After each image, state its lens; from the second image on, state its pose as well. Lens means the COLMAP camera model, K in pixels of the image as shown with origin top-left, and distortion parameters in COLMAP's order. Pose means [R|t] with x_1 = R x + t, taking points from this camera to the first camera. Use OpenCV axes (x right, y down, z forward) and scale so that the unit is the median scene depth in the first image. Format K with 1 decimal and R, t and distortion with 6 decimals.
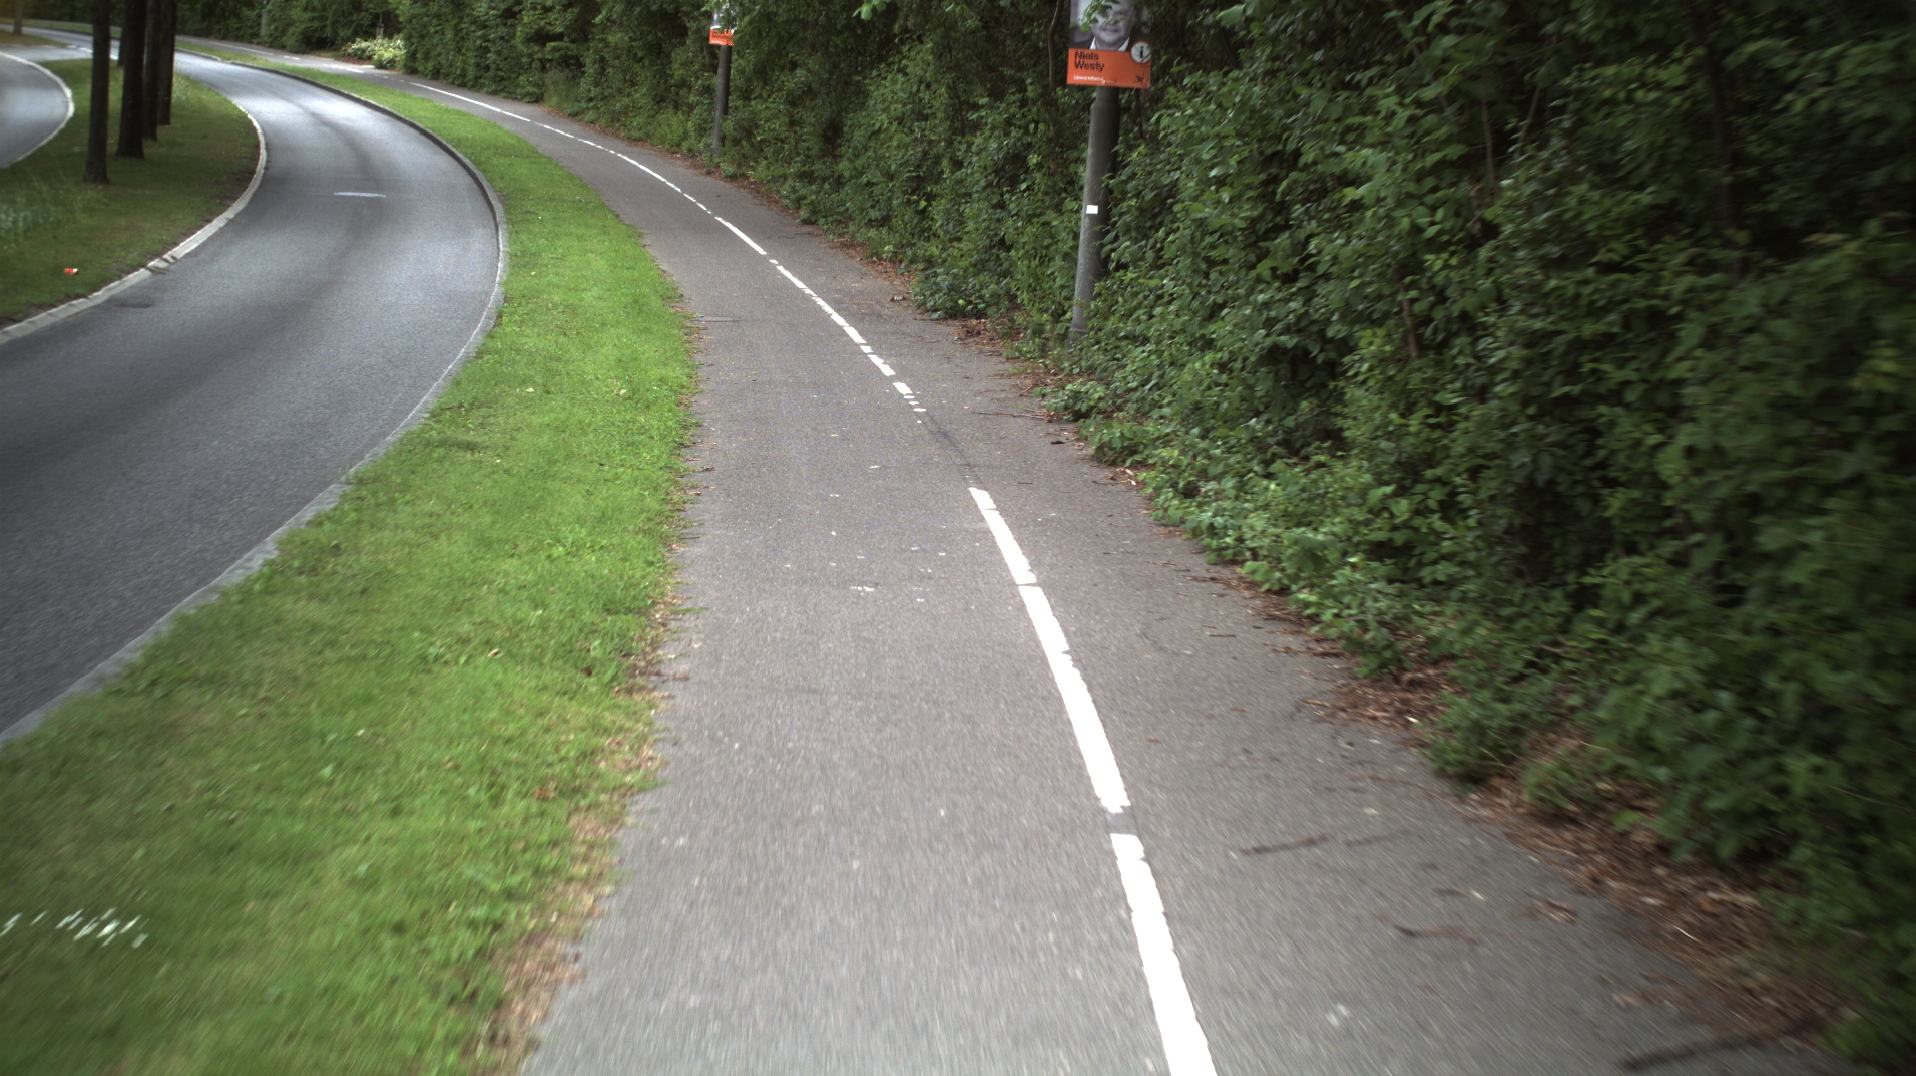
lens RADIAL K [[3603.4, 0, 955.6], [0, 3603.4, 528.9], [0, 0, 1]] dist [-0.269265, 0.000000]
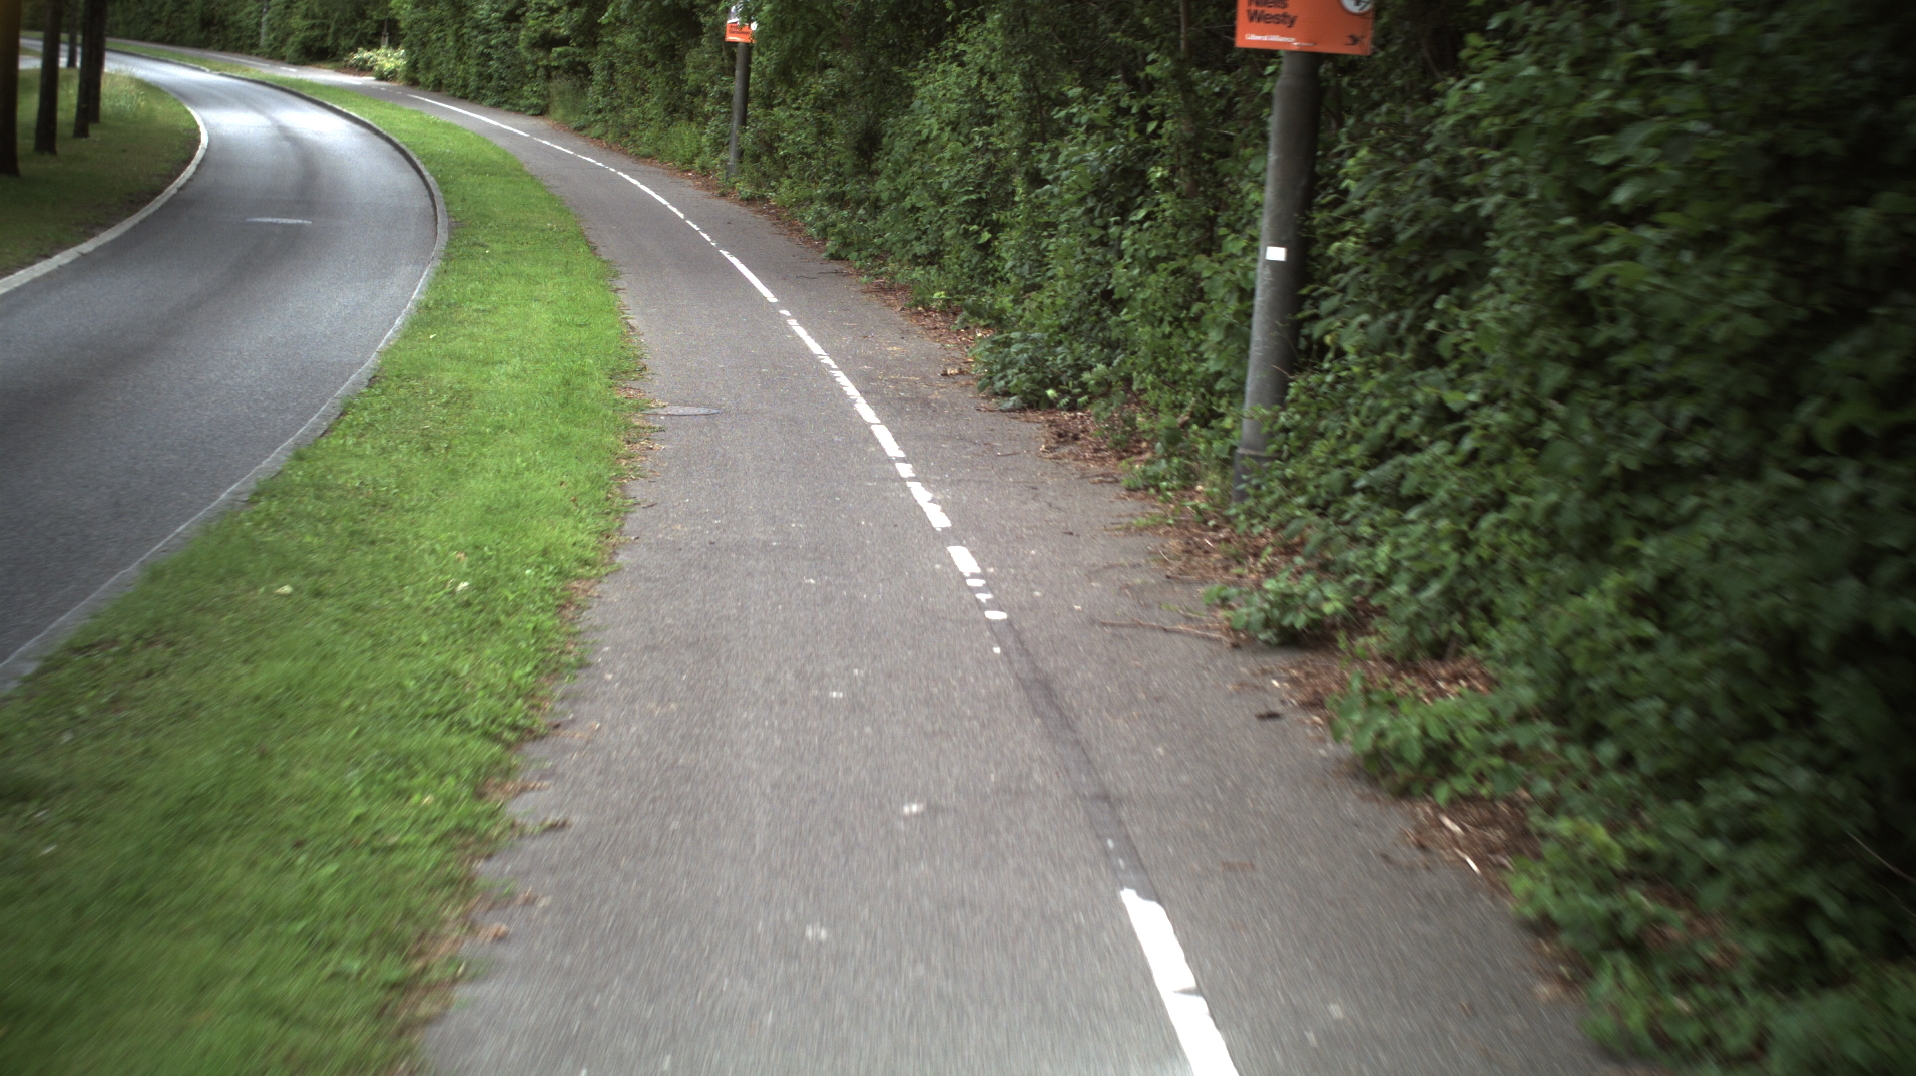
lens RADIAL K [[3603.4, 0, 956.7], [0, 3603.4, 539.3], [0, 0, 1]] dist [-0.269265, 0.000000]
pose [[0.999911, 0.003179, -0.012992, -0.005148], [-0.003228, 0.999988, -0.003687, -0.024970], [0.012981, 0.003728, 0.999909, 0.256659]]
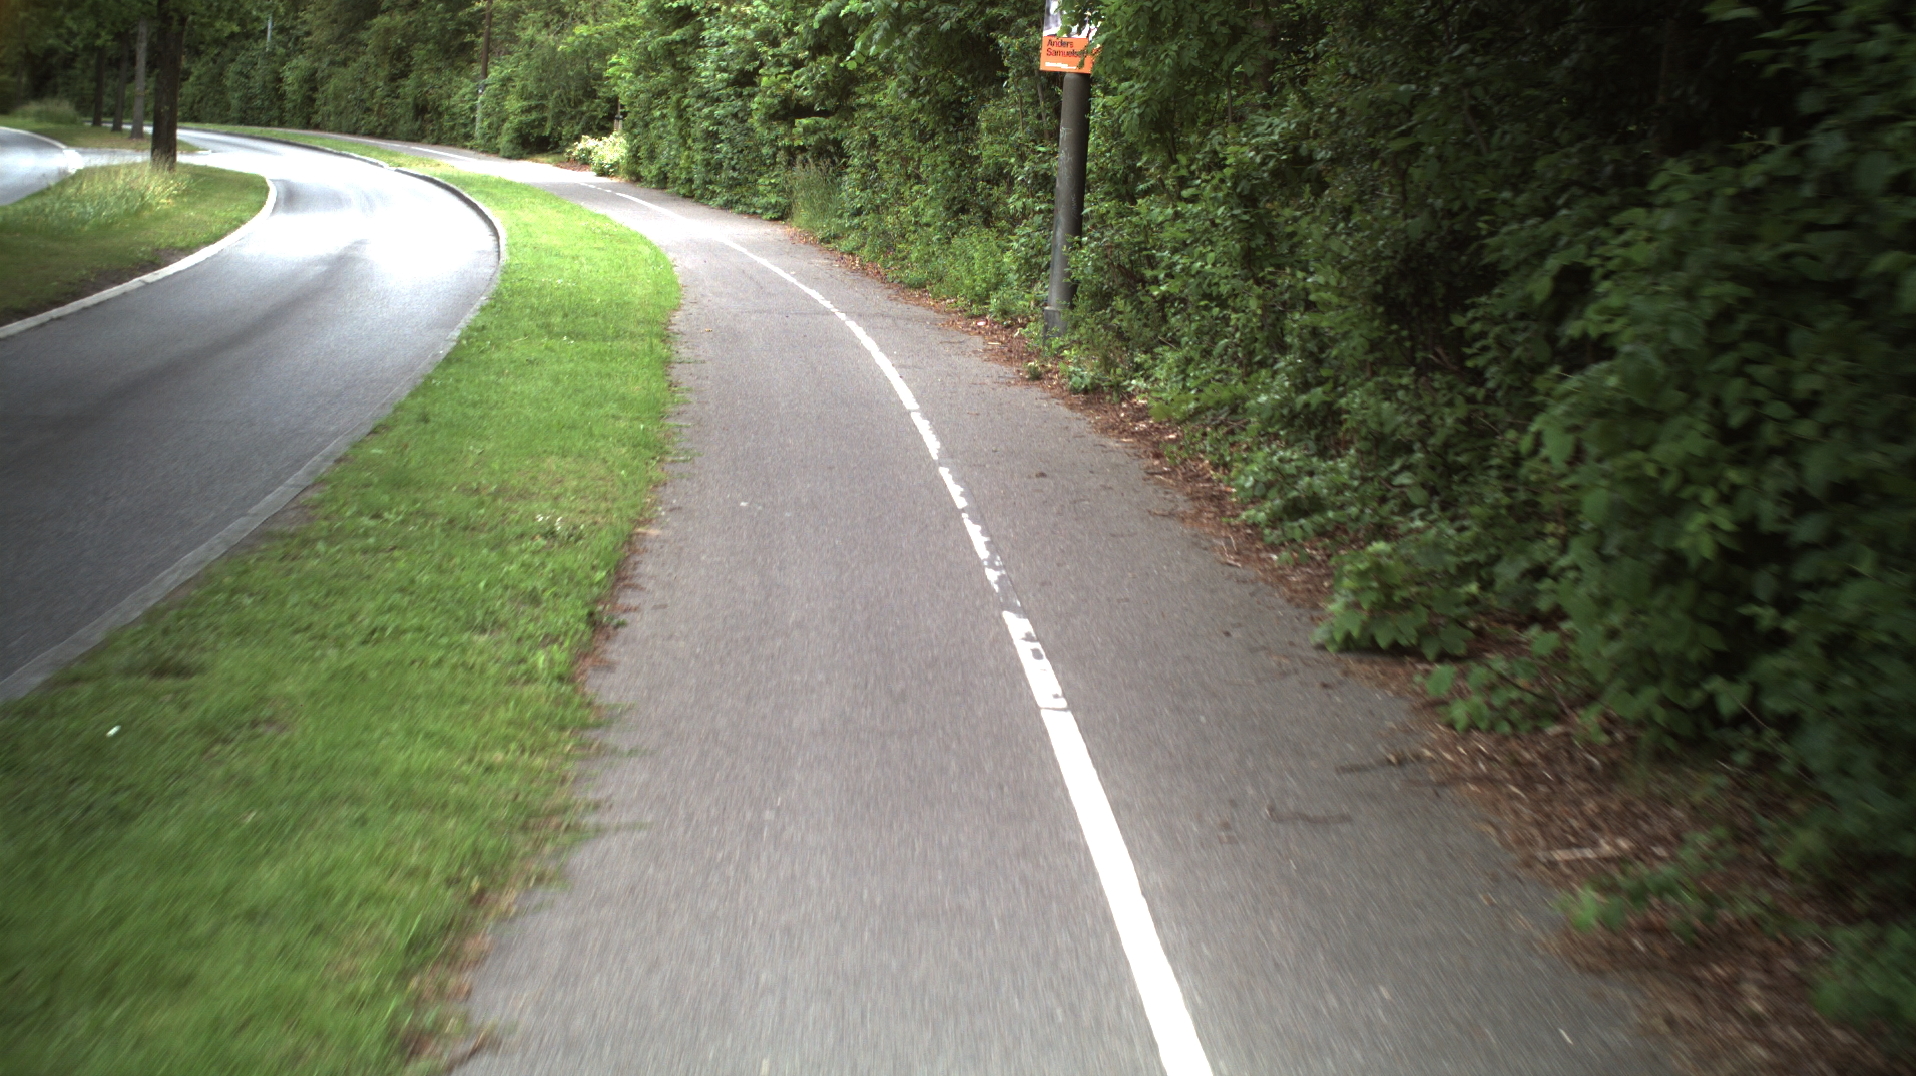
lens RADIAL K [[3603.4, 0, 961.5], [0, 3603.4, 550.4], [0, 0, 1]] dist [-0.269265, 0.000000]
pose [[0.994385, -0.002778, -0.105790, -0.051145], [-0.000286, 0.999581, -0.028934, -0.102434], [0.105826, 0.028802, 0.993968, 0.897789]]
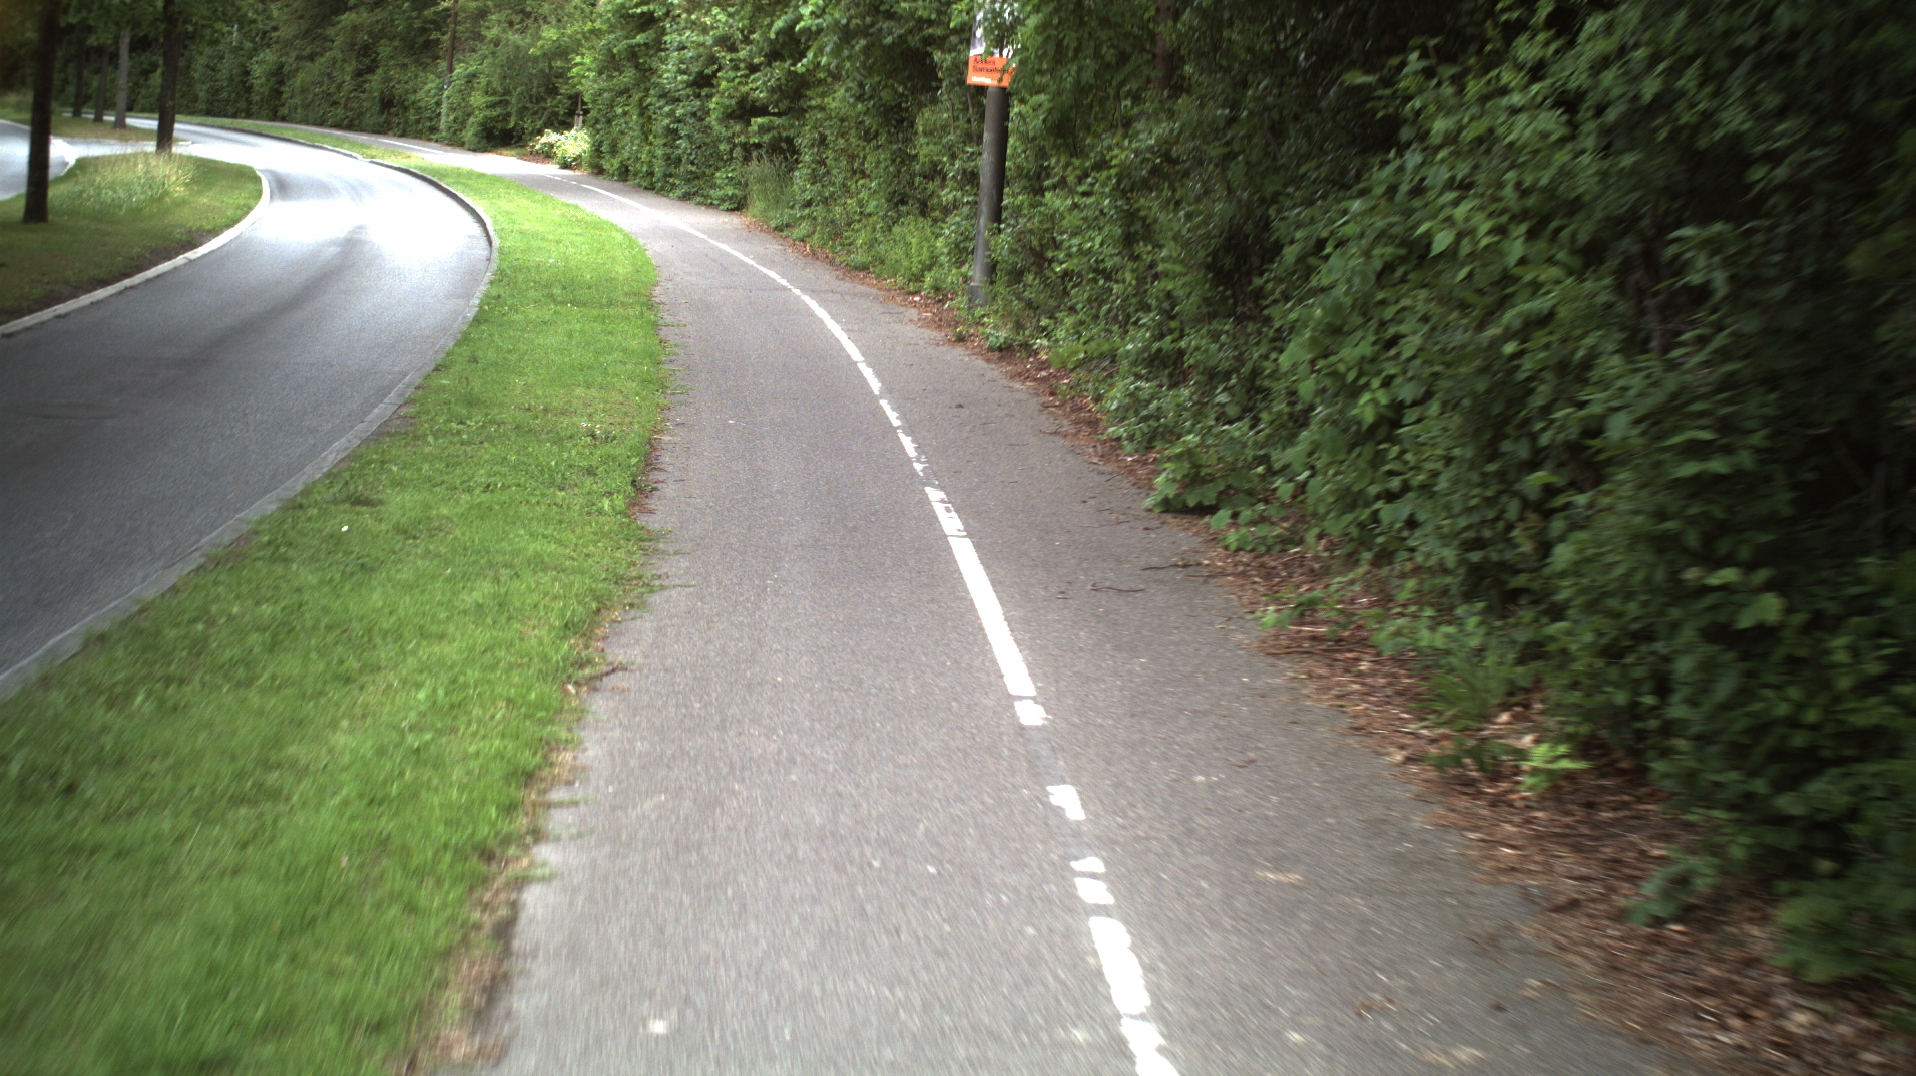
lens RADIAL K [[3603.4, 0, 955.0], [0, 3603.4, 538.0], [0, 0, 1]] dist [-0.269265, 0.000000]
pose [[0.995844, 0.003521, -0.091003, -0.036679], [-0.006353, 0.999504, -0.030854, -0.085701], [0.090849, 0.031304, 0.995373, 0.769650]]
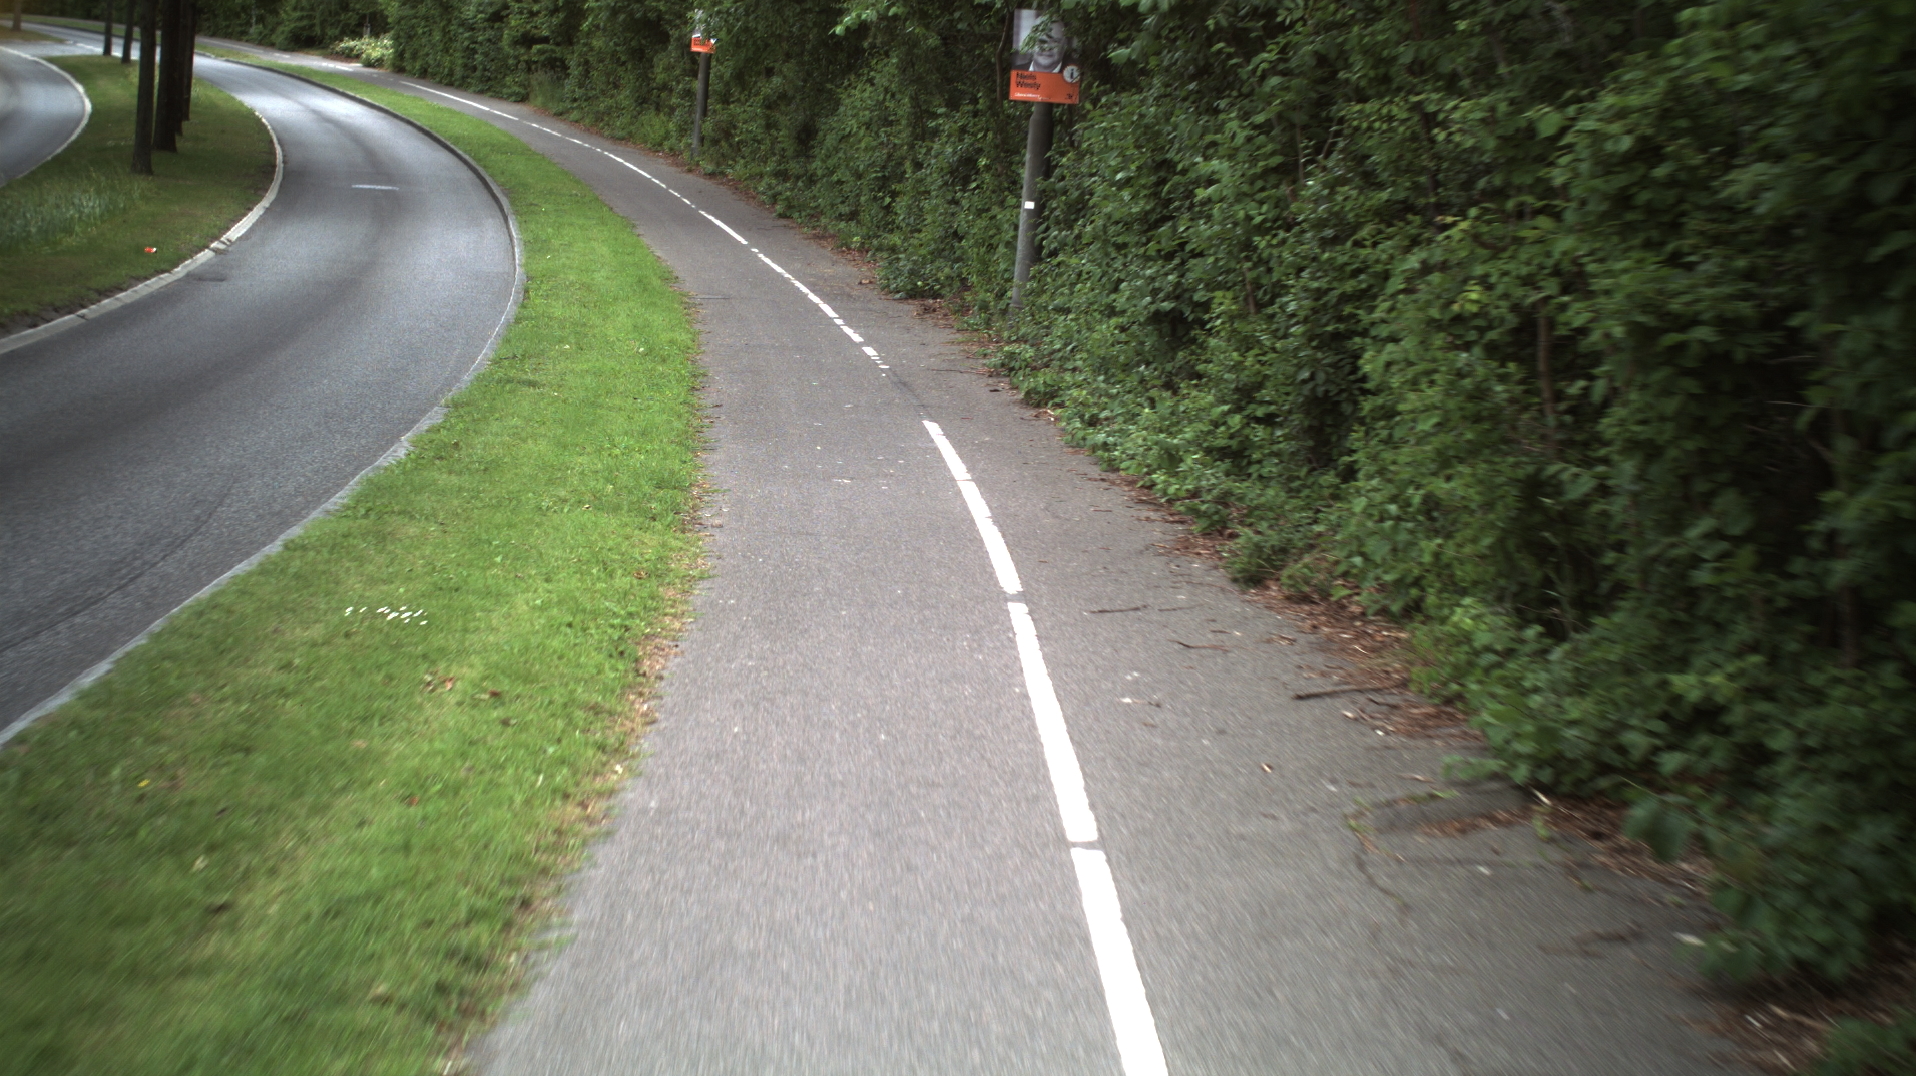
lens RADIAL K [[3603.4, 0, 959.9], [0, 3603.4, 537.3], [0, 0, 1]] dist [-0.269265, 0.000000]
pose [[0.999881, 0.009376, 0.012257, 0.000768], [-0.009406, 0.999953, 0.002402, 0.012483], [-0.012234, -0.002517, 0.999922, -0.128739]]
